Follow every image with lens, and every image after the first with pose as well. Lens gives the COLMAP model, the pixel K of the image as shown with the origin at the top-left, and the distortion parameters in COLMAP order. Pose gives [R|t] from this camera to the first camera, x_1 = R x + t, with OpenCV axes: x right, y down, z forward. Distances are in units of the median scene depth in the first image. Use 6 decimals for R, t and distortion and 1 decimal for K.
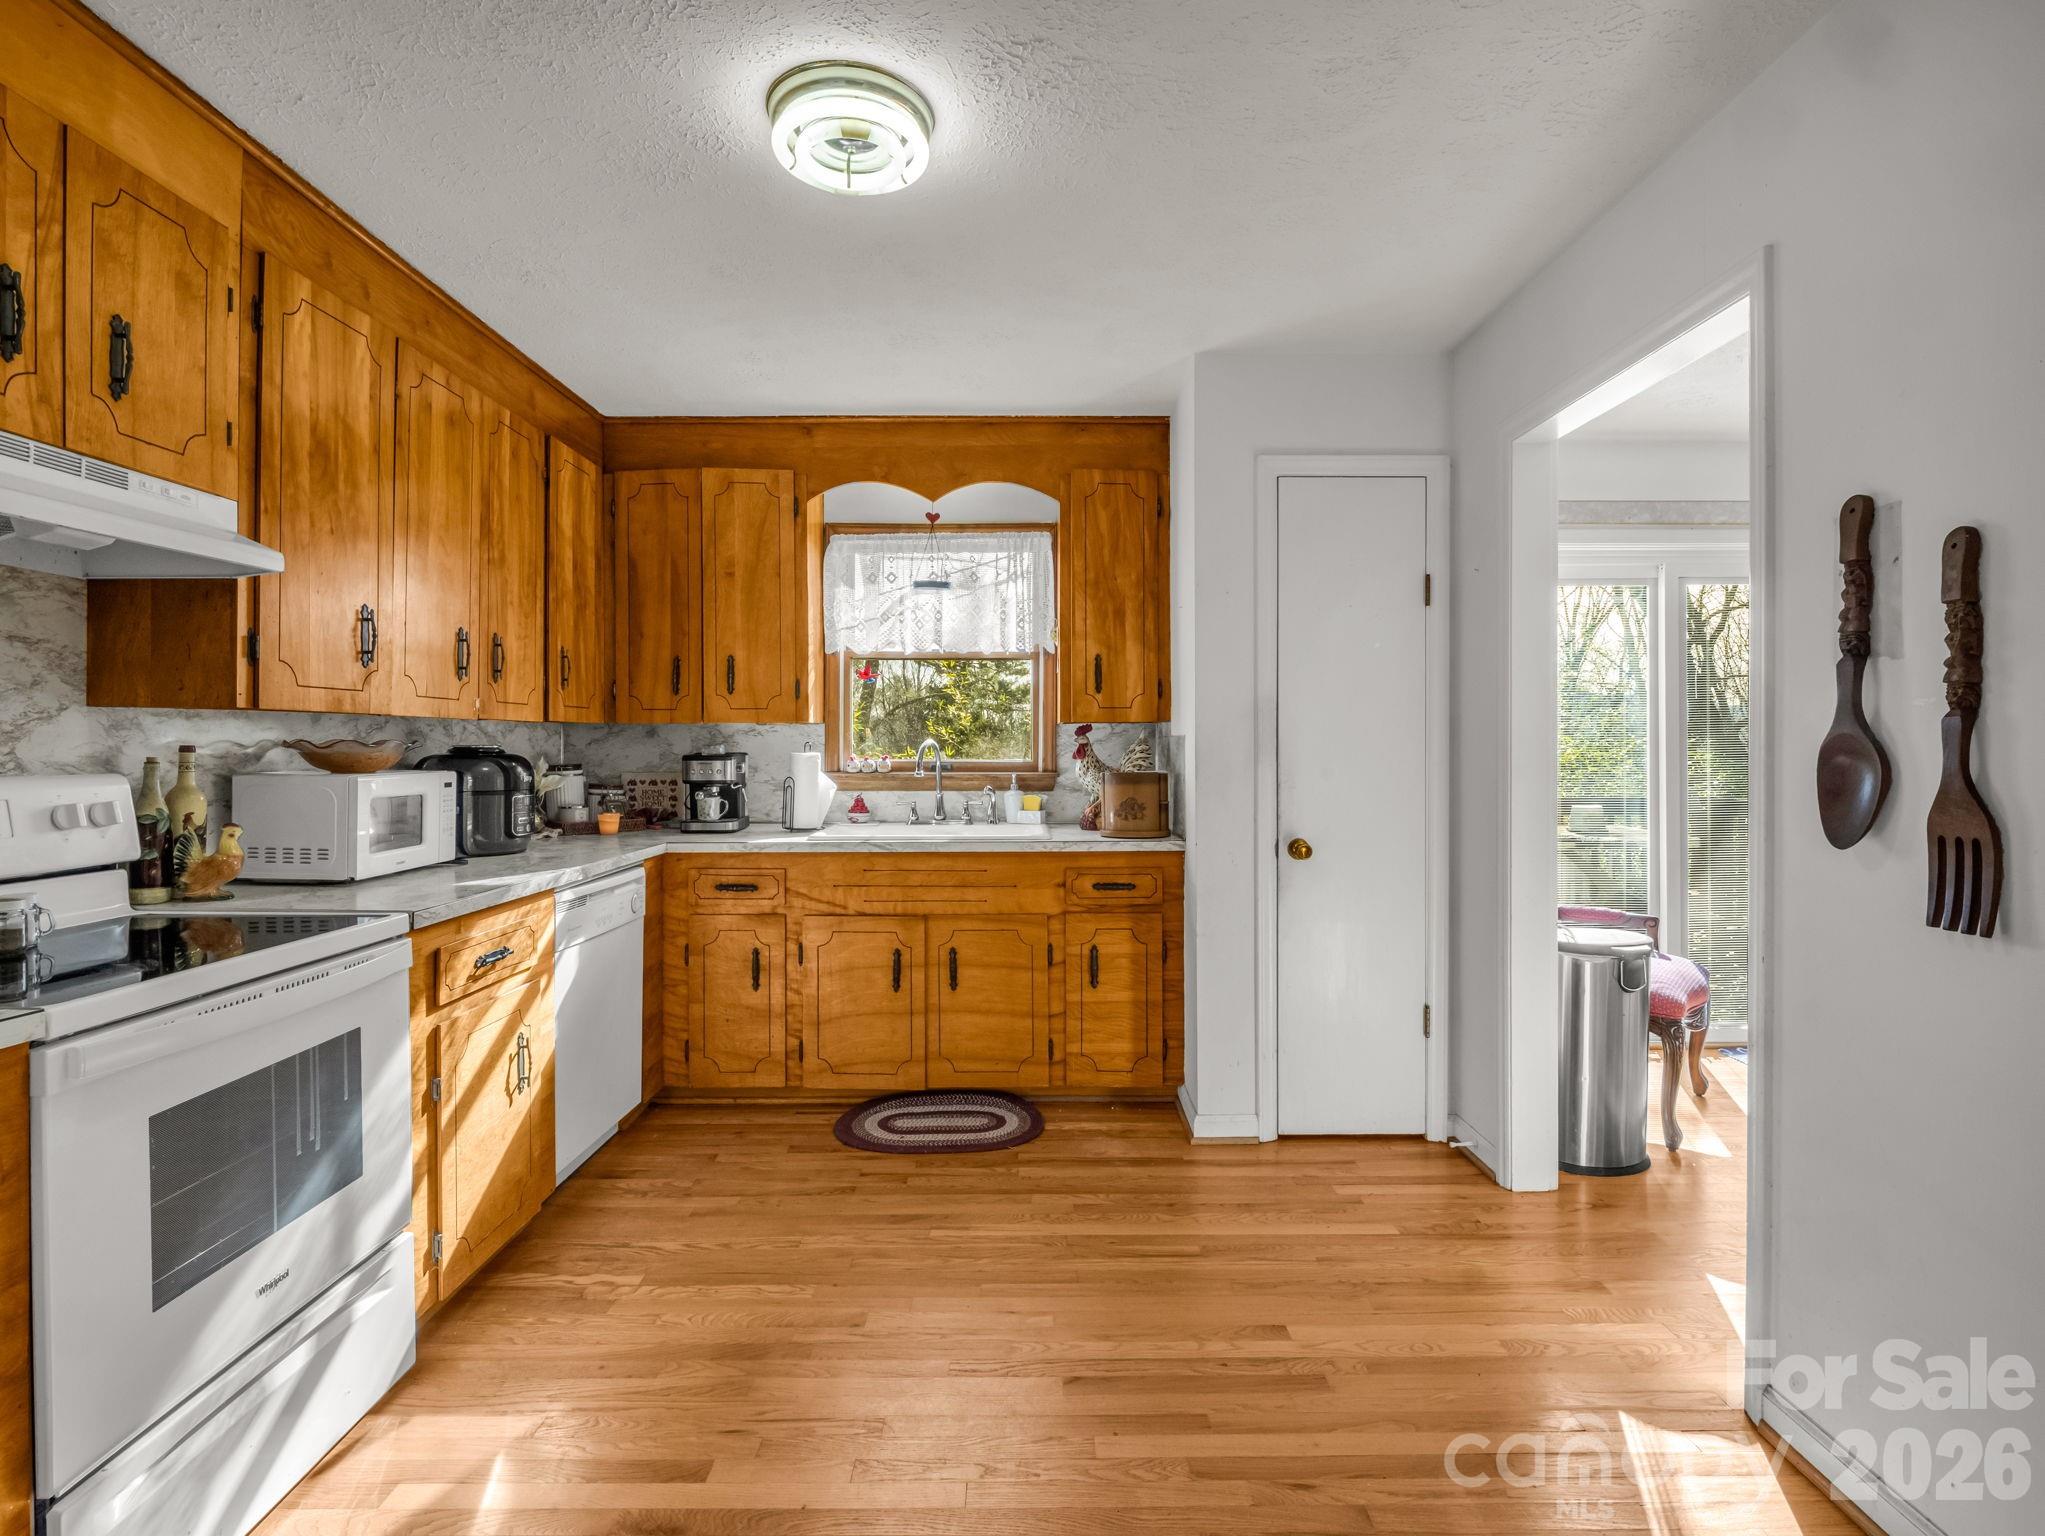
lens RADIAL K [[1016.1, 0, 1024.2], [0, 1016.1, 753.0], [0, 0, 1]] dist [-0.004061, -0.002114]
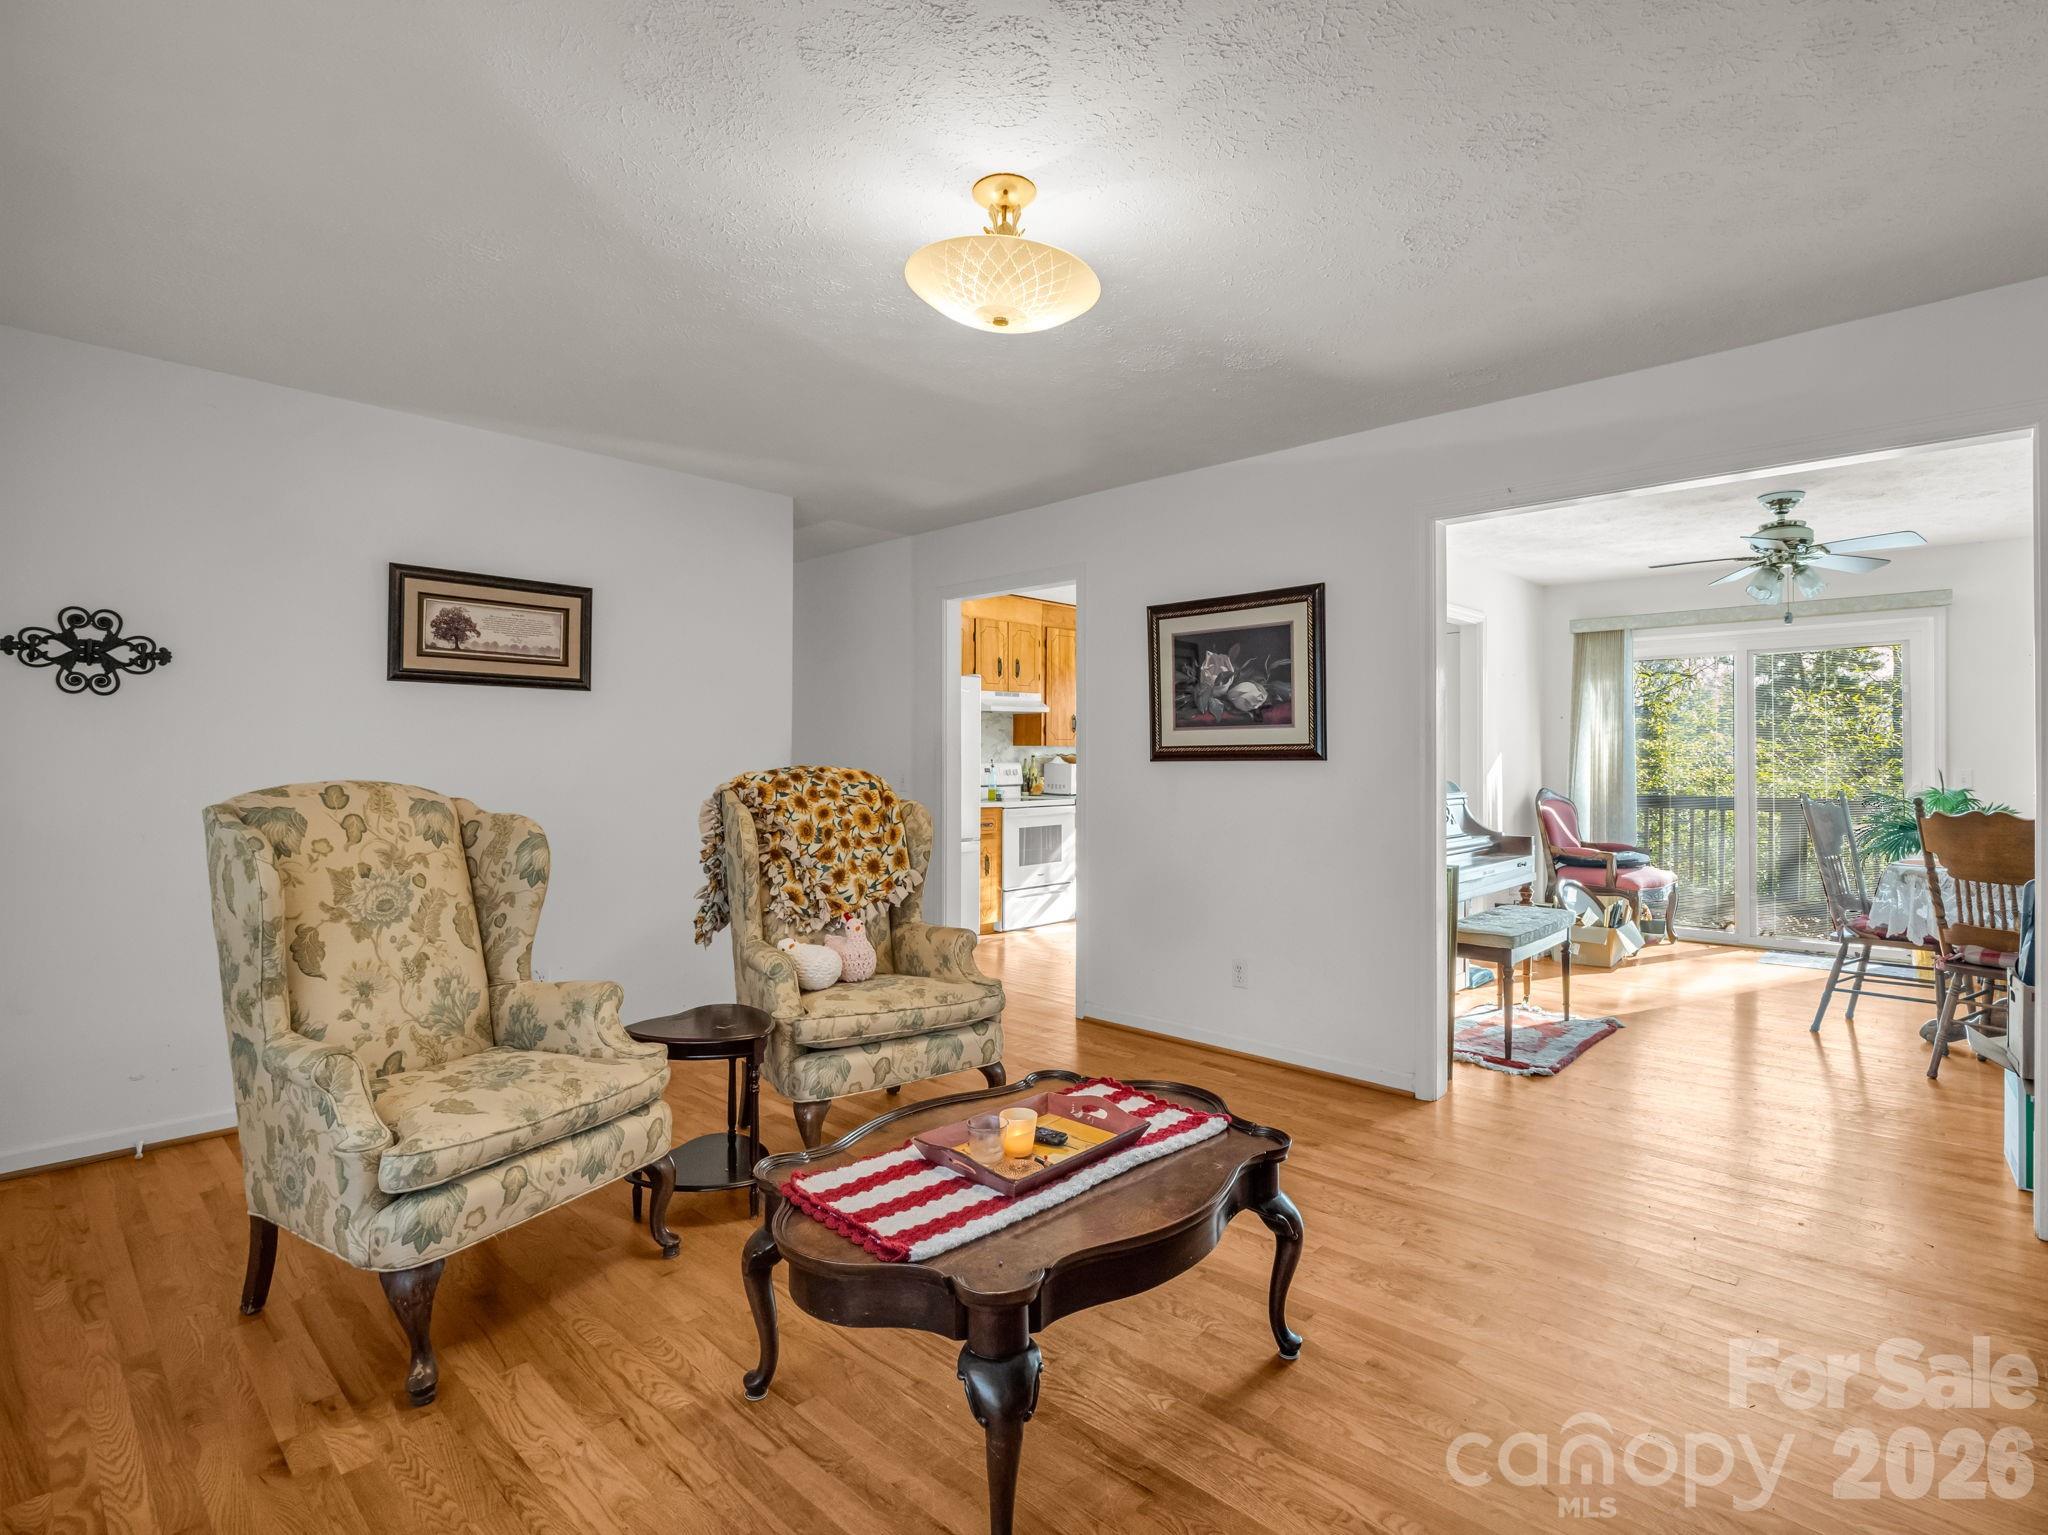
lens RADIAL K [[1017.6, 0, 1025.7], [0, 1017.6, 752.5], [0, 0, 1]] dist [-0.004061, -0.002114]
pose [[0.721100, 0.000337, -0.692831, 1.693680], [-0.006093, 0.999964, -0.005856, 0.003239], [0.692804, 0.008444, 0.721076, -1.670617]]
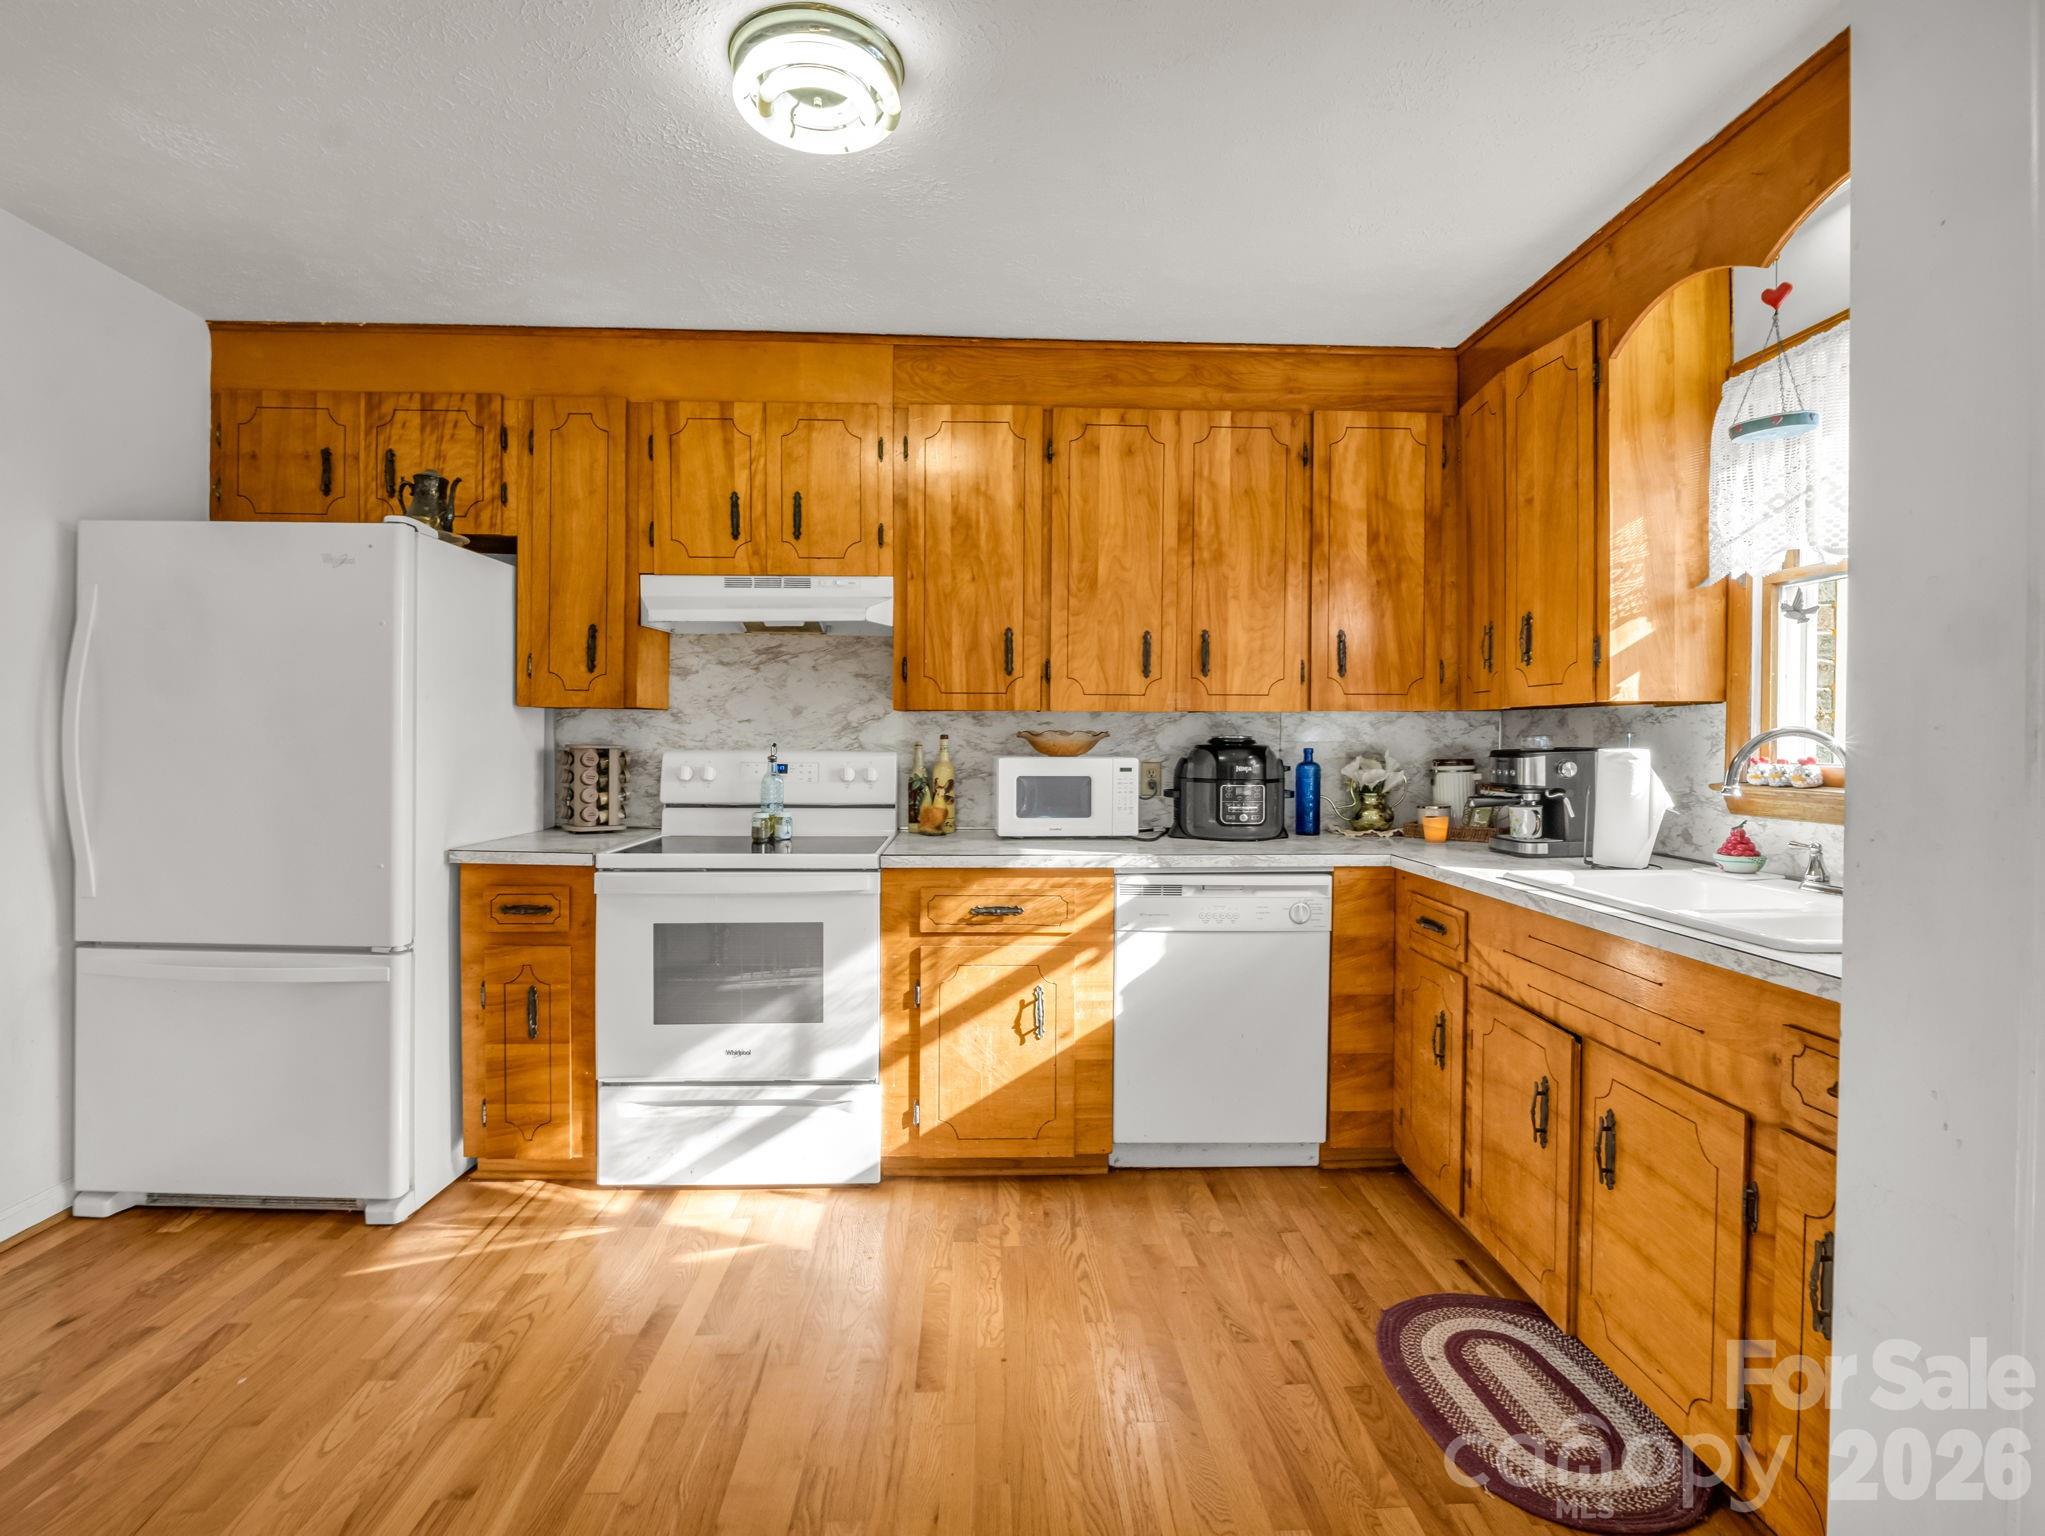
lens RADIAL K [[1016.1, 0, 1024.2], [0, 1016.1, 753.0], [0, 0, 1]] dist [-0.004061, -0.002114]
pose [[0.042340, 0.015162, -0.998988, 0.687335], [-0.012384, 0.999816, 0.014650, -0.003852], [0.999027, 0.011751, 0.042520, 1.001893]]
